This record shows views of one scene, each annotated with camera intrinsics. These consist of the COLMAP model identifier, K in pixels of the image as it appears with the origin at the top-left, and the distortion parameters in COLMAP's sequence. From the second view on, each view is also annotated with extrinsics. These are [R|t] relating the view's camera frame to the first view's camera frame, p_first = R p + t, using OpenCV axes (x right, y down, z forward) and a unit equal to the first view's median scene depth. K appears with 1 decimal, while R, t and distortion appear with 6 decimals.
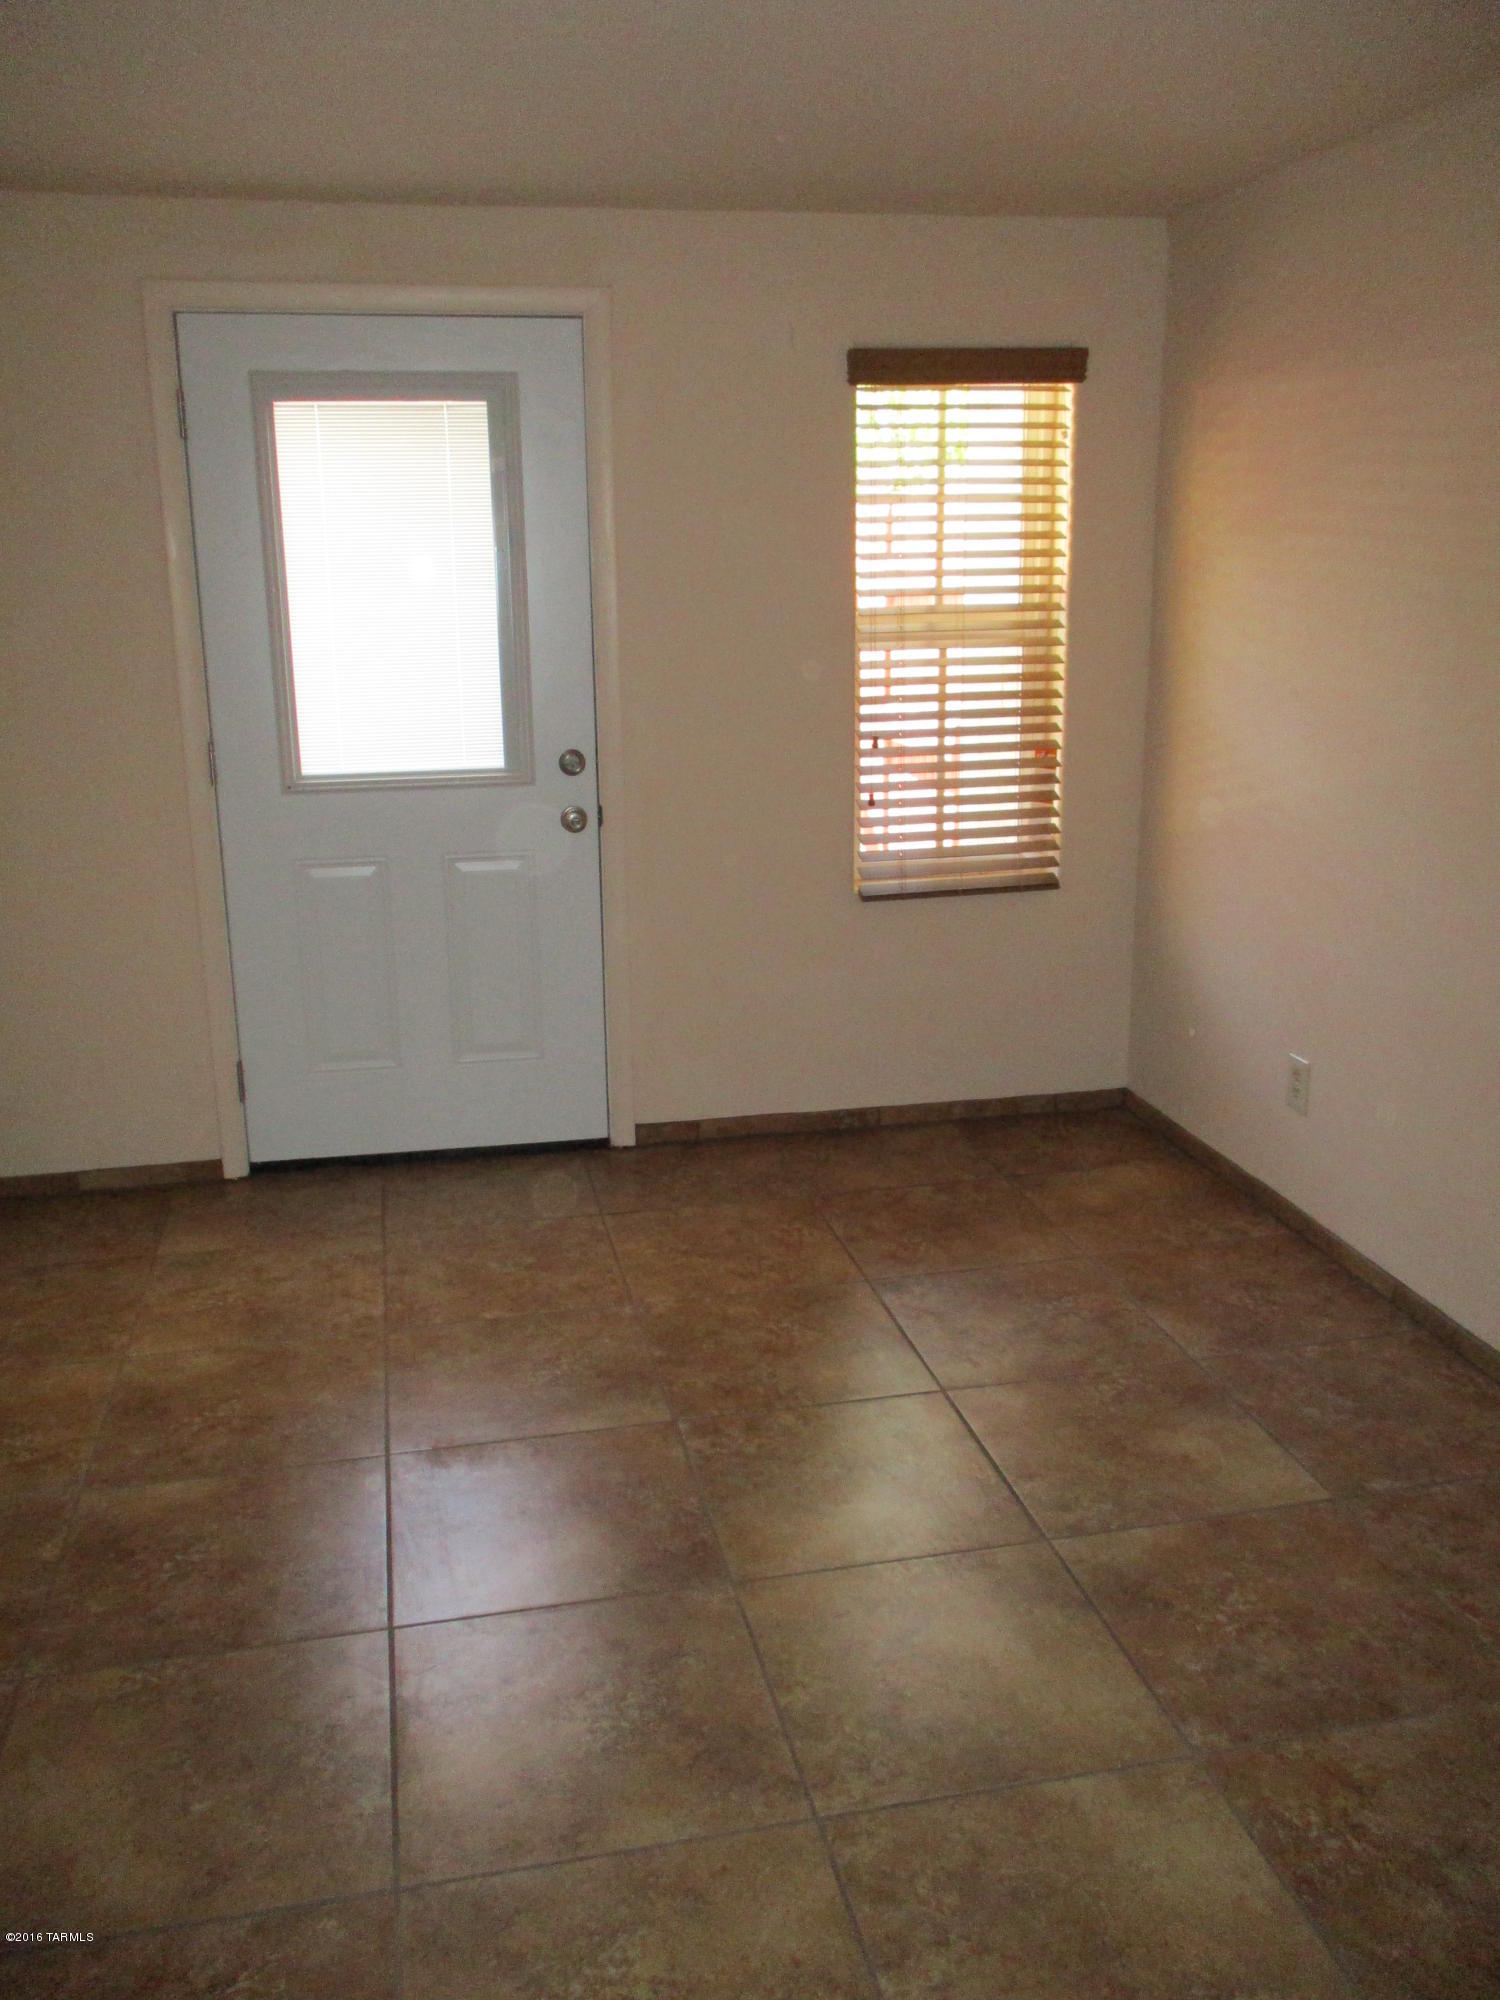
lens RADIAL K [[1683.3, 0, 750.0], [0, 1683.3, 1000.0], [0, 0, 1]] dist [-0.013104, 0.012190]
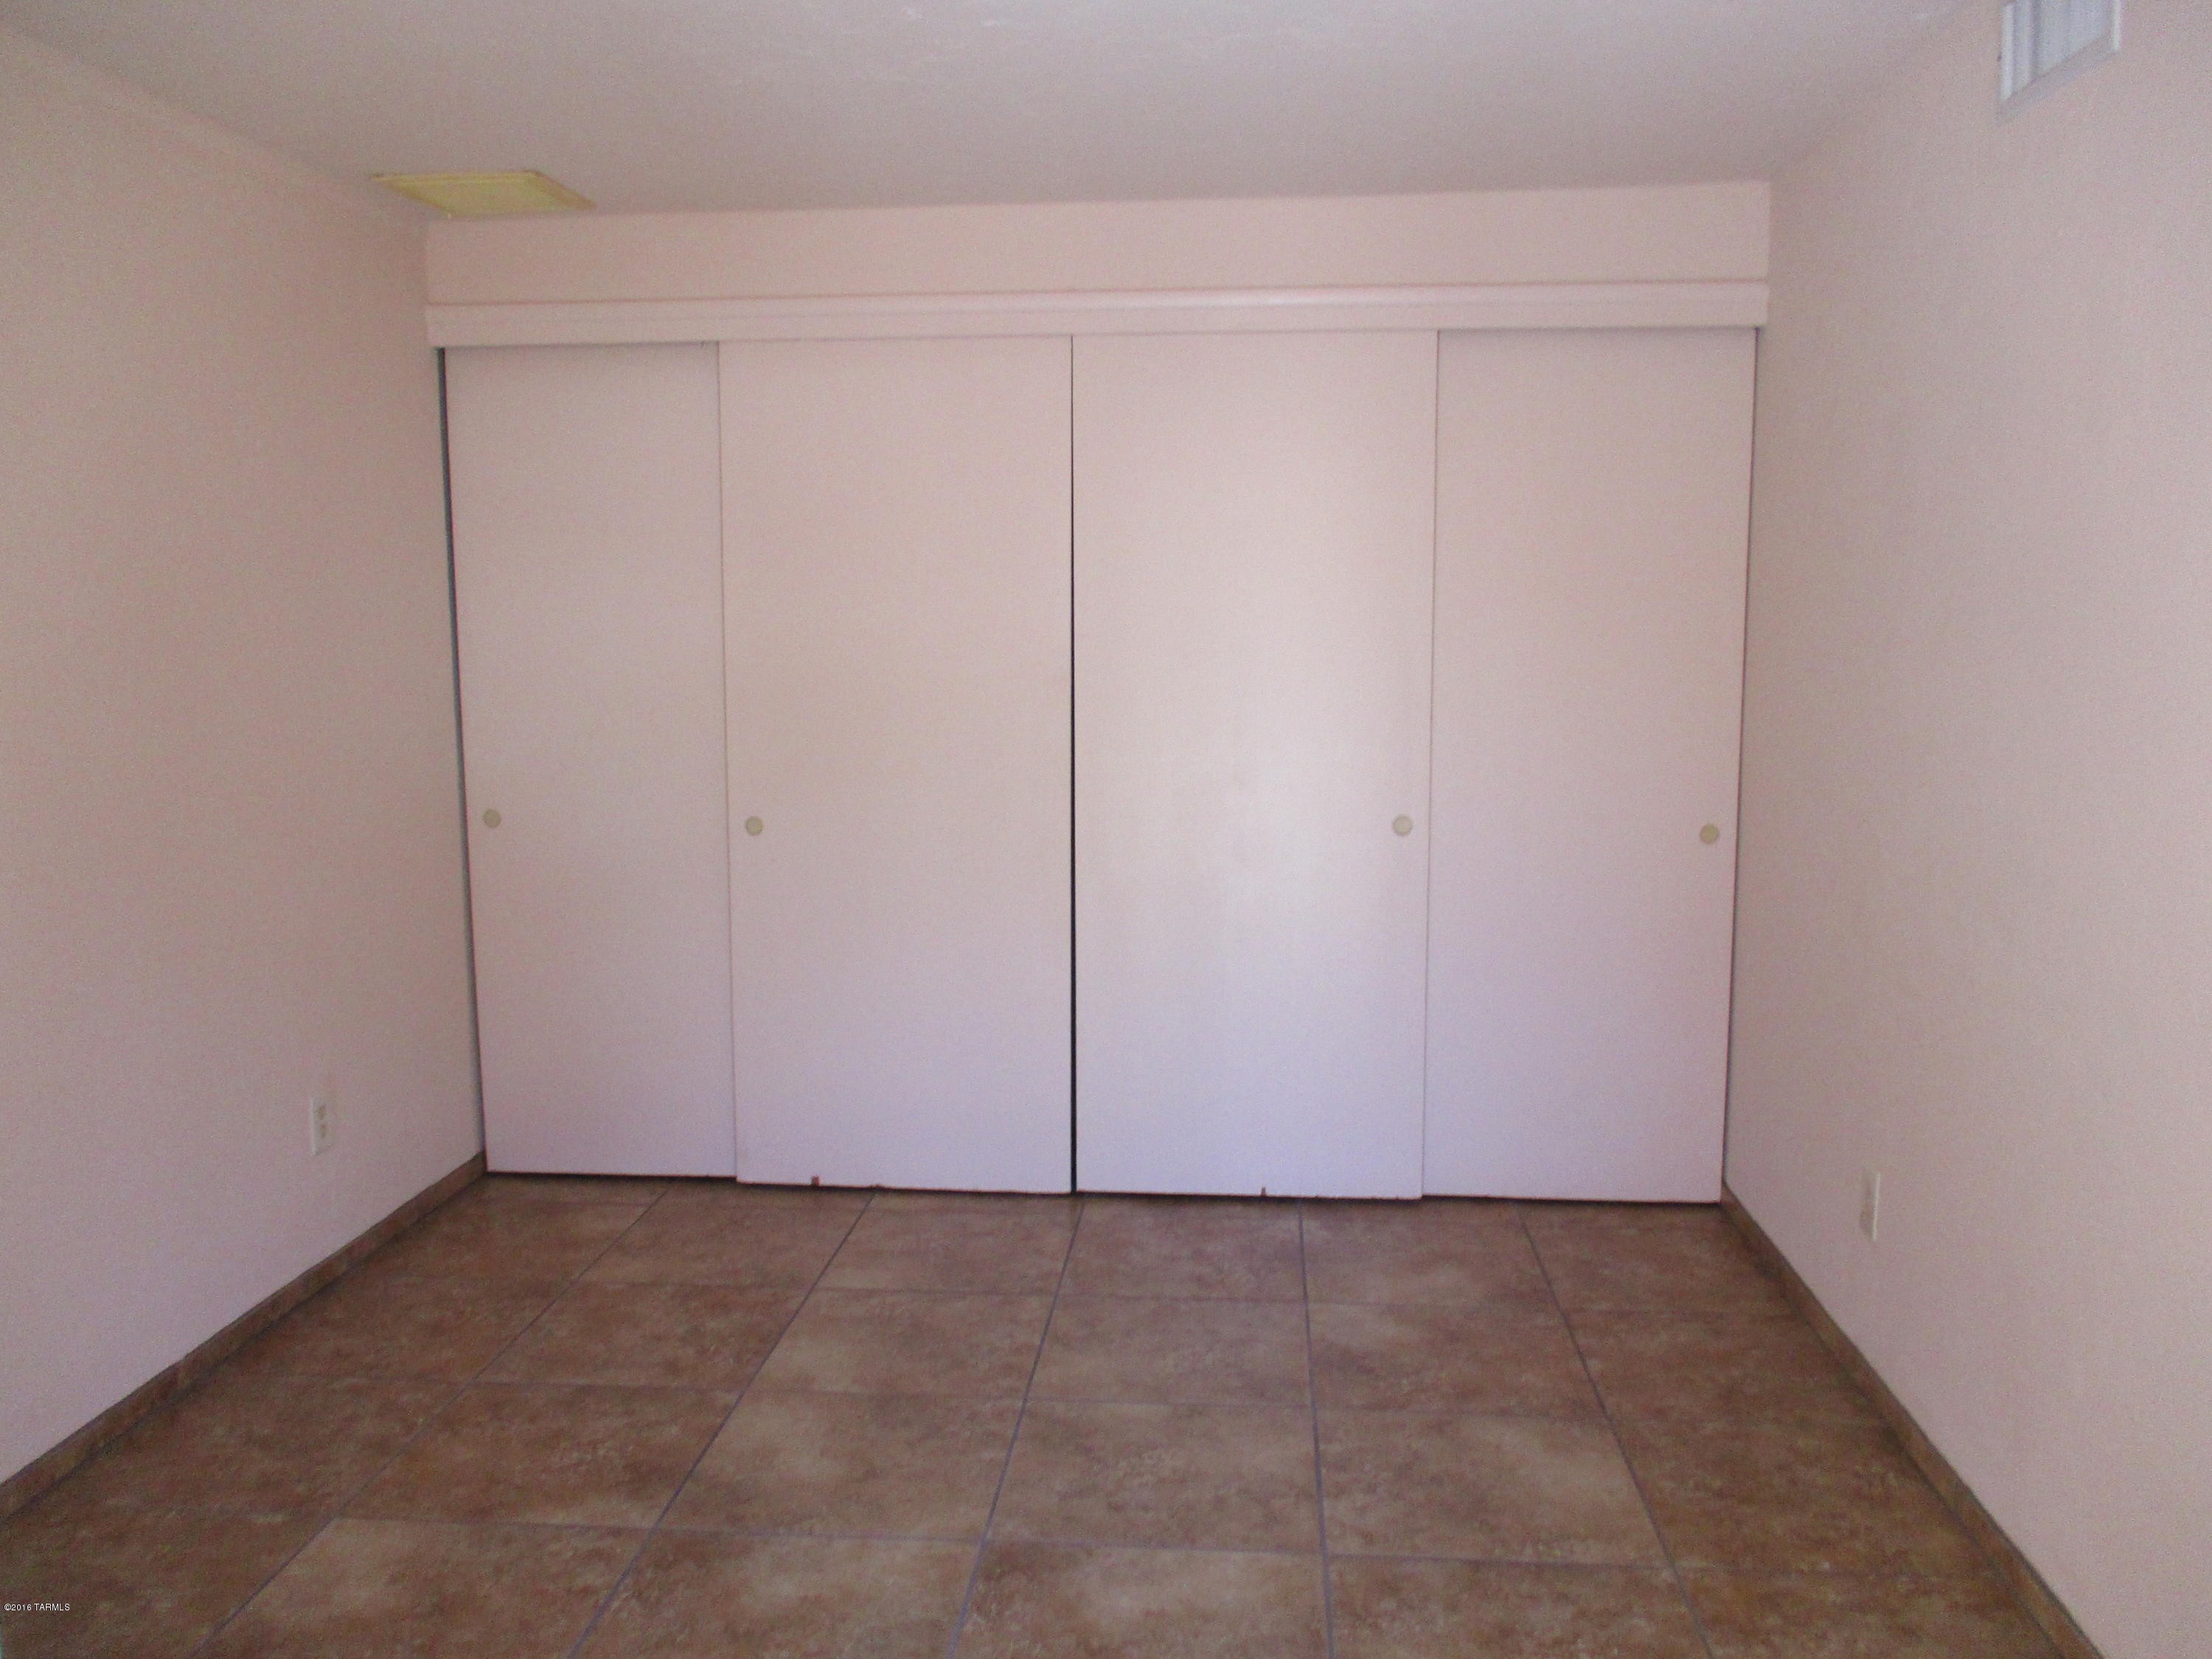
lens RADIAL K [[1842.6, 0, 1116.2], [0, 1842.6, 825.1], [0, 0, 1]] dist [-0.029573, 0.013342]
pose [[-0.957383, -0.016830, 0.288331, -0.220978], [0.087662, 0.934274, 0.345610, -0.233973], [-0.275197, 0.356157, -0.892983, 1.018276]]
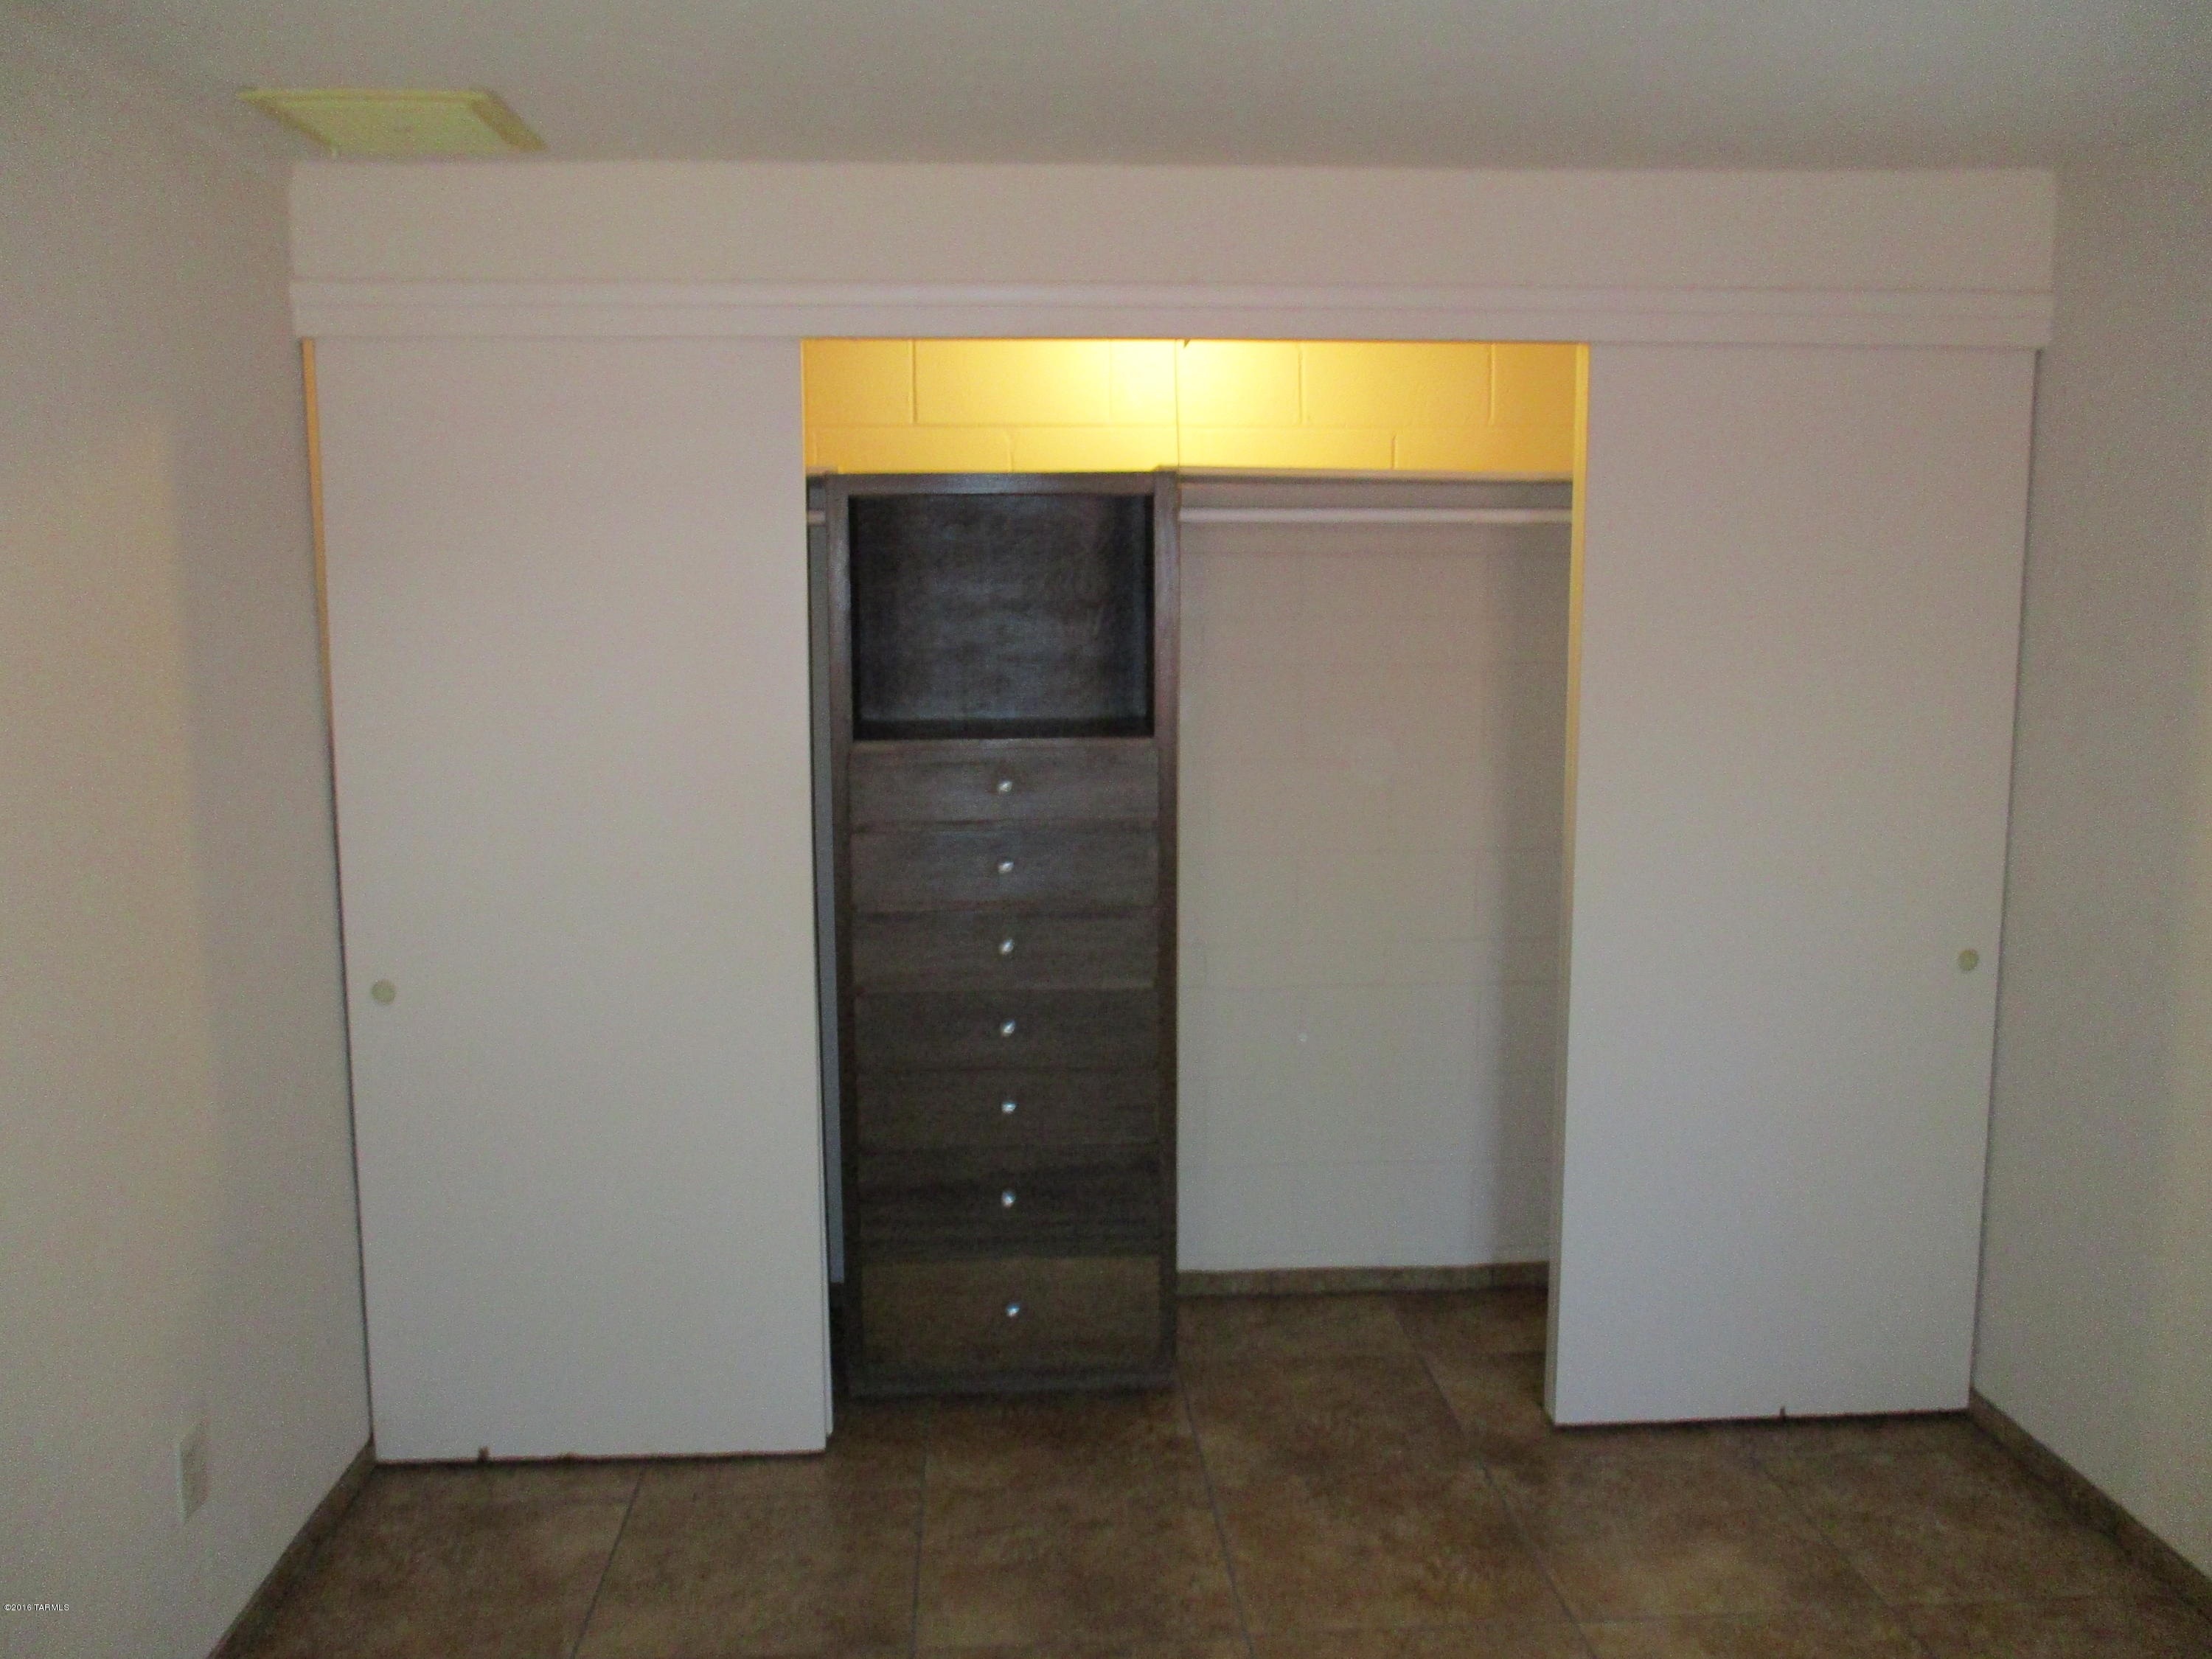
lens RADIAL K [[1861.7, 0, 1111.5], [0, 1861.7, 842.3], [0, 0, 1]] dist [-0.013104, 0.012190]
pose [[-0.990430, -0.002593, 0.137990, -0.010469], [0.049653, 0.926182, 0.373793, -0.236427], [-0.128774, 0.377067, -0.917190, 0.849932]]
